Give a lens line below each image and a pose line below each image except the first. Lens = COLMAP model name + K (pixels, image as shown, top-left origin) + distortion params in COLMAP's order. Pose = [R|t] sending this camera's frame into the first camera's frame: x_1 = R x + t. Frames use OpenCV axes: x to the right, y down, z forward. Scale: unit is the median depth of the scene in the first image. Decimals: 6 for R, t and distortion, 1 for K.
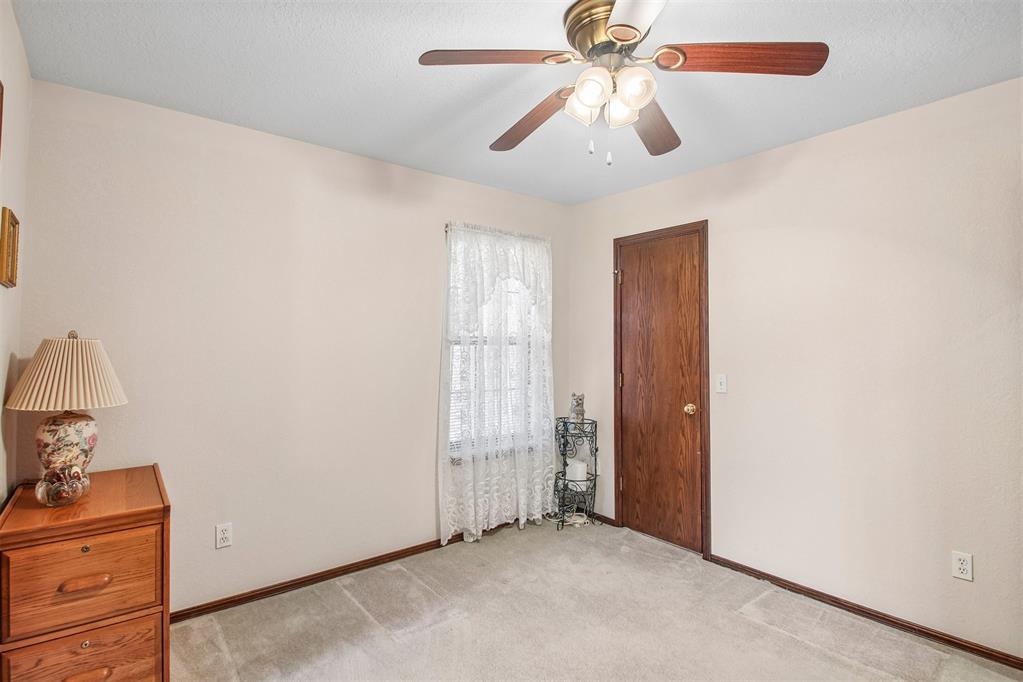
lens RADIAL K [[502.8, 0, 511.1], [0, 502.8, 335.7], [0, 0, 1]] dist [-0.001243, -0.000371]
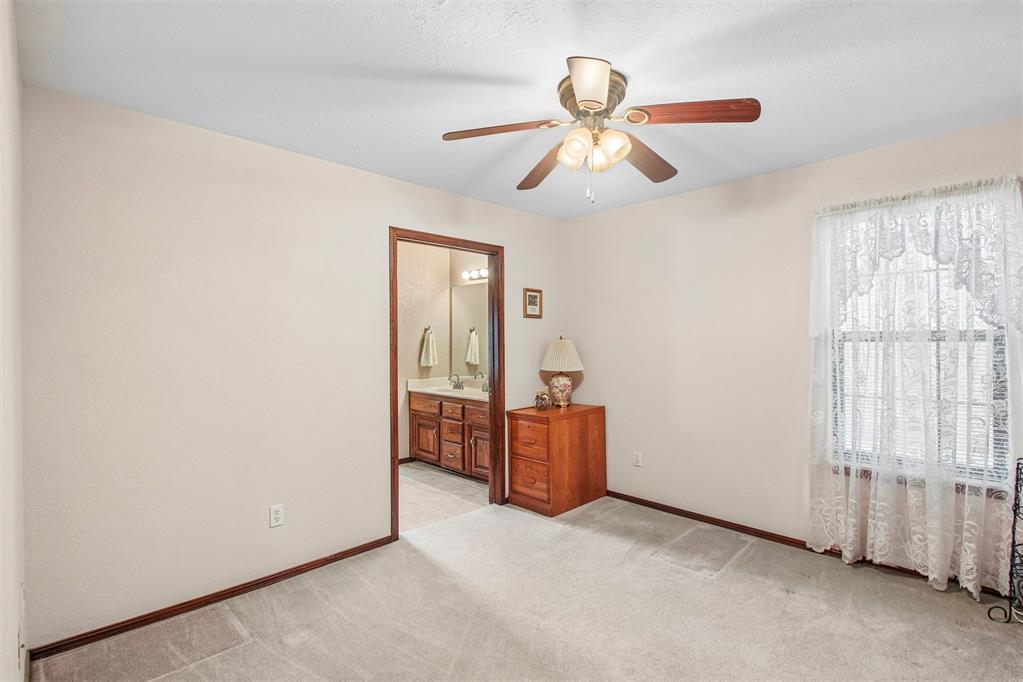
lens RADIAL K [[475.7, 0, 510.4], [0, 475.7, 346.3], [0, 0, 1]] dist [0.003062, -0.009260]
pose [[0.103691, 0.004010, -0.994601, 0.770624], [0.017119, 0.999837, 0.005816, 0.013164], [0.994462, -0.017630, 0.103605, 0.367713]]
